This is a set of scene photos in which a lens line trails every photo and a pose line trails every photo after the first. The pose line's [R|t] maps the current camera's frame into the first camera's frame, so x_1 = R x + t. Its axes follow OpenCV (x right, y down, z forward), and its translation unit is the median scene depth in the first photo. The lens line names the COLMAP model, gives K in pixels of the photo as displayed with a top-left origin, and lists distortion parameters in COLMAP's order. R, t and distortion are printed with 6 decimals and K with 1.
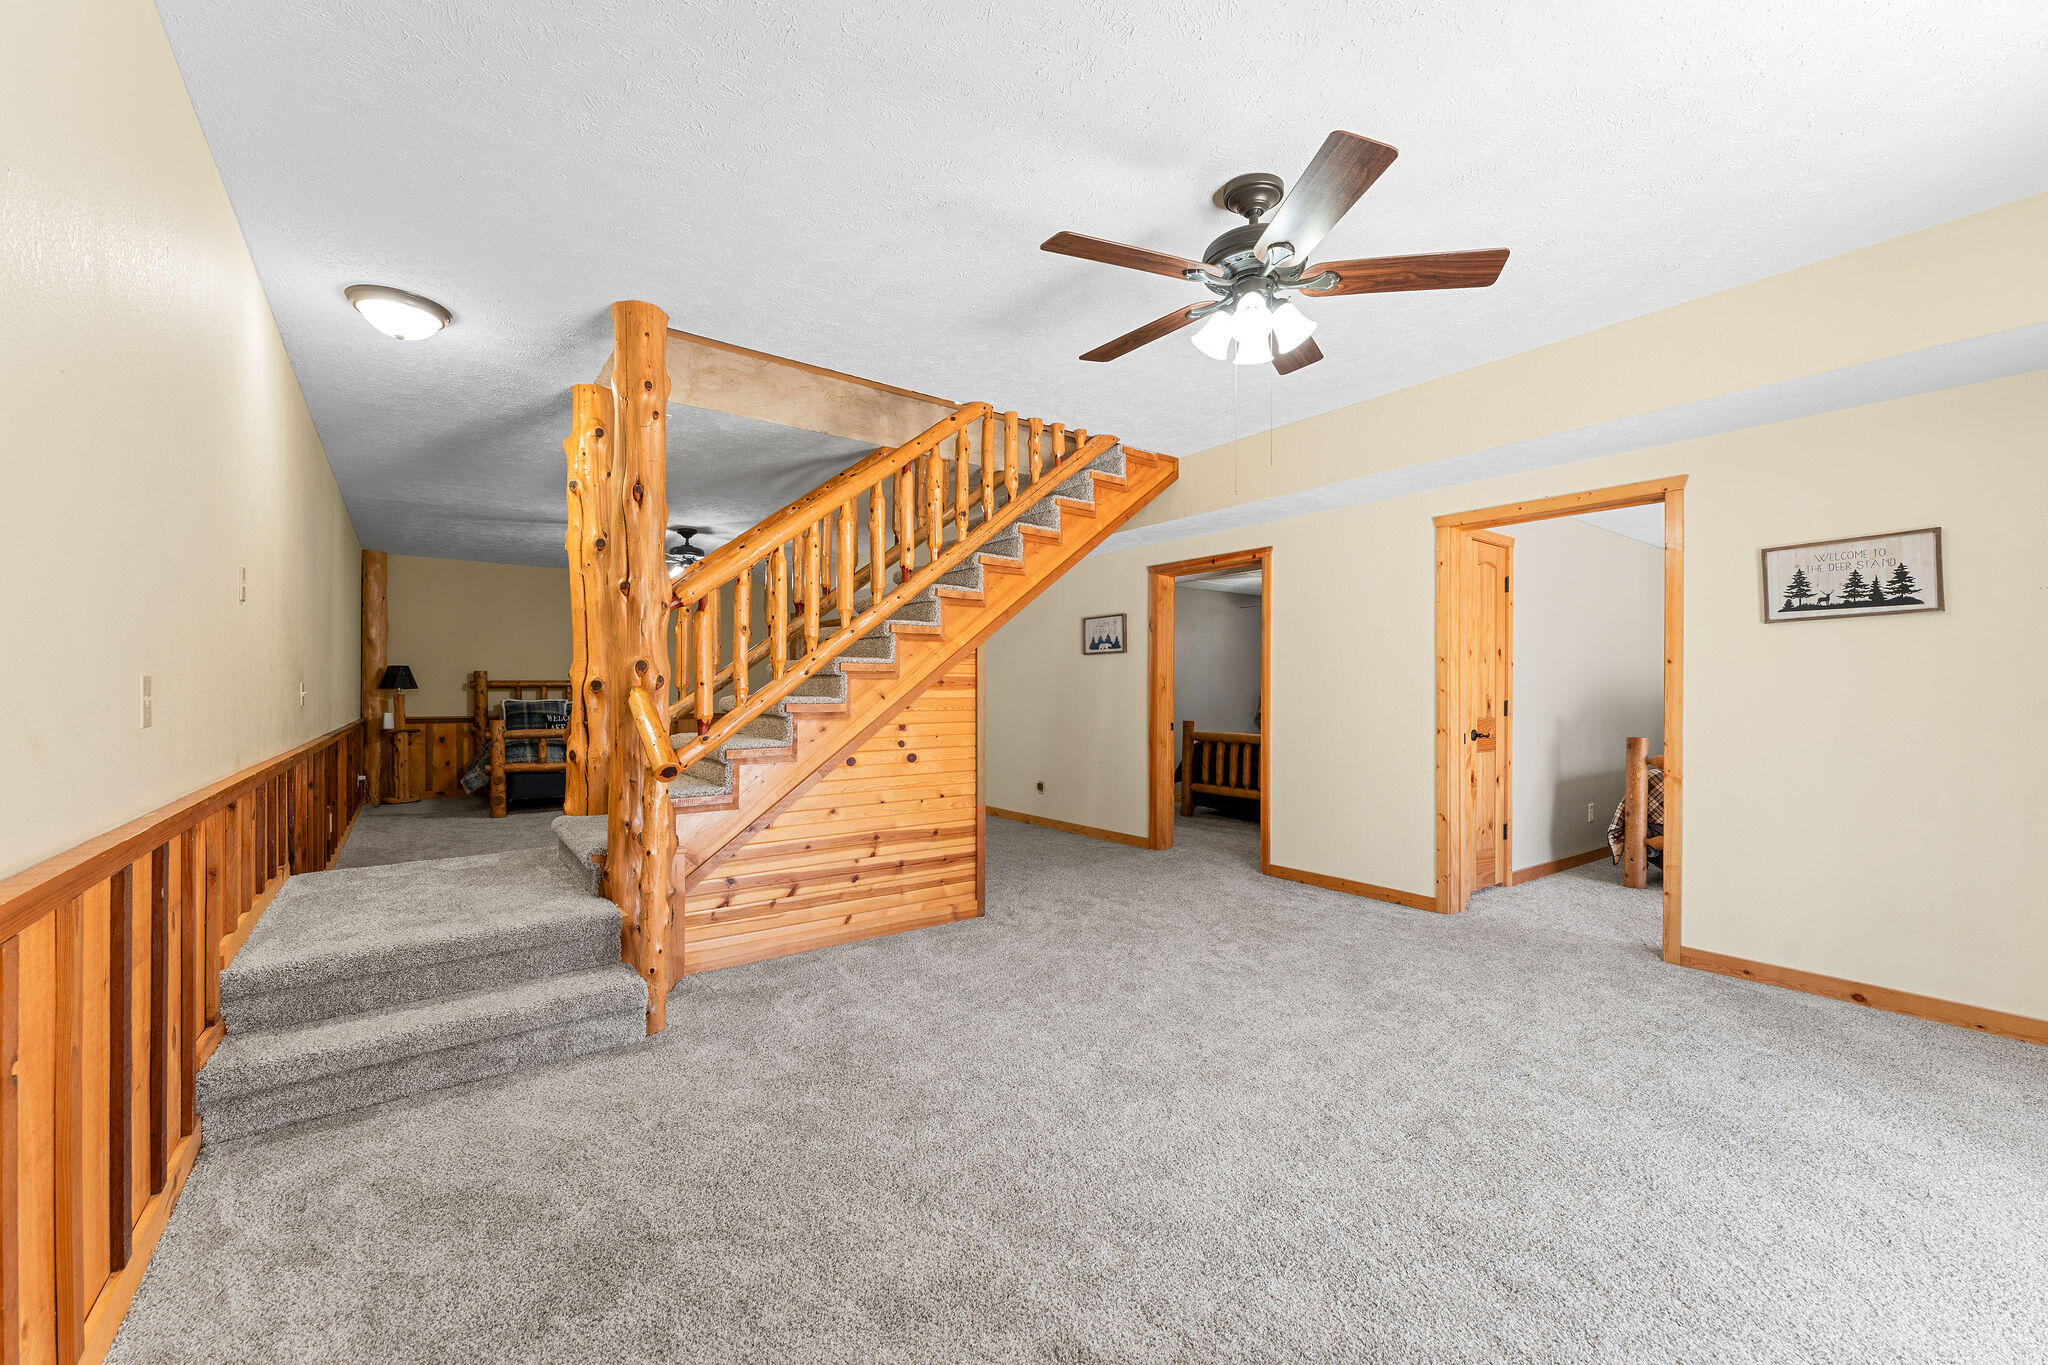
lens RADIAL K [[815.5, 0, 1020.8], [0, 815.5, 689.8], [0, 0, 1]] dist [0.000170, 0.000668]
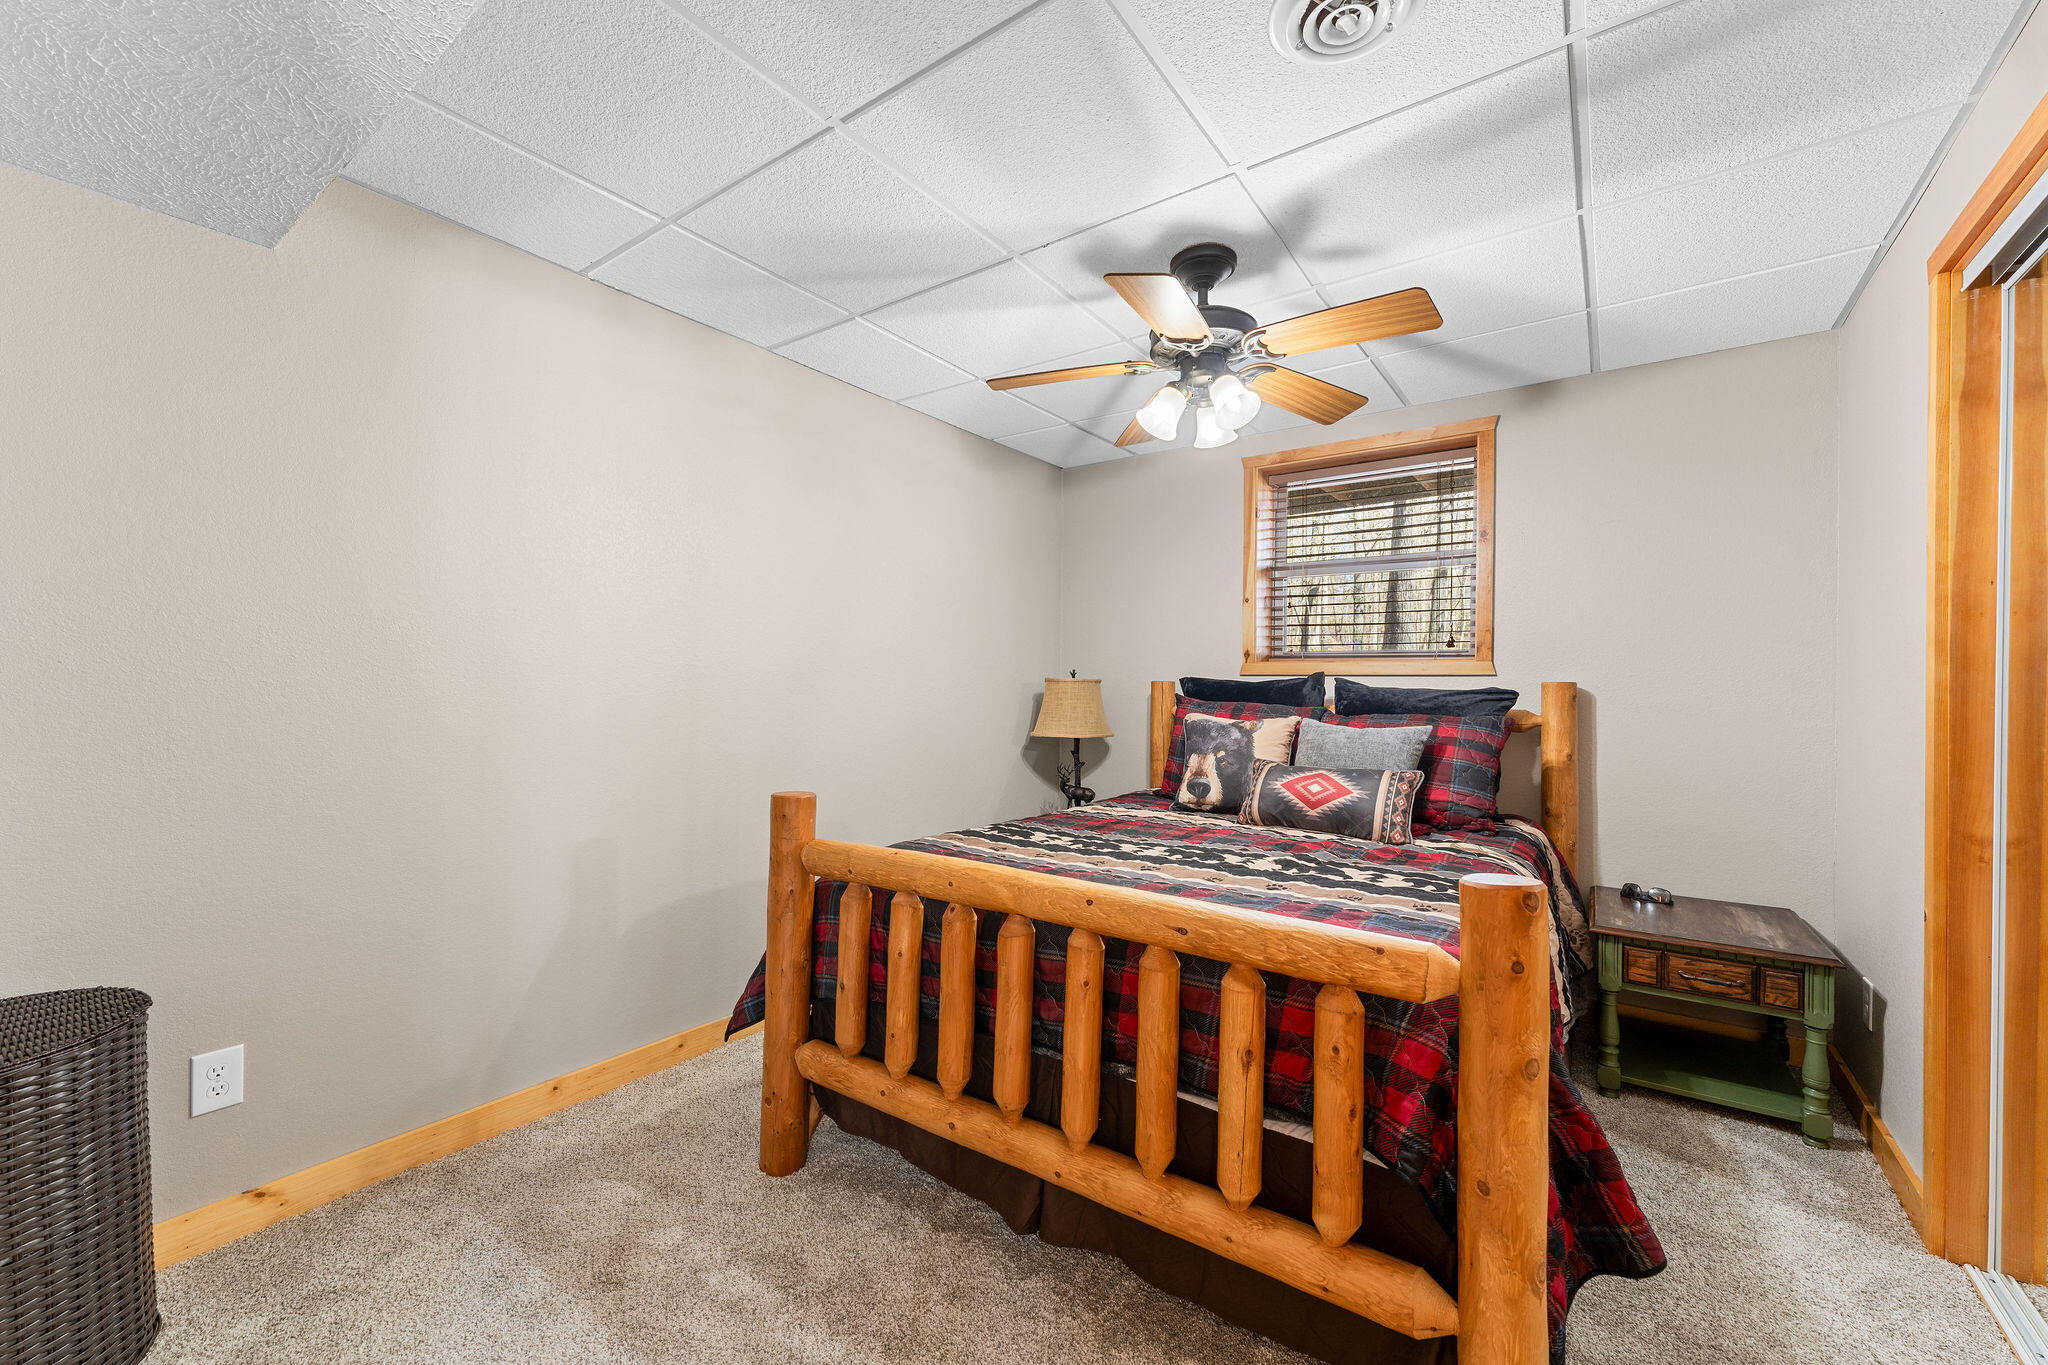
lens RADIAL K [[815.5, 0, 1026.0], [0, 815.5, 683.5], [0, 0, 1]] dist [0.000170, 0.000668]
pose [[0.955657, 0.015732, 0.294061, 0.201677], [-0.016684, 0.999861, 0.000731, 0.001429], [-0.294008, -0.005604, 0.955787, 0.740469]]
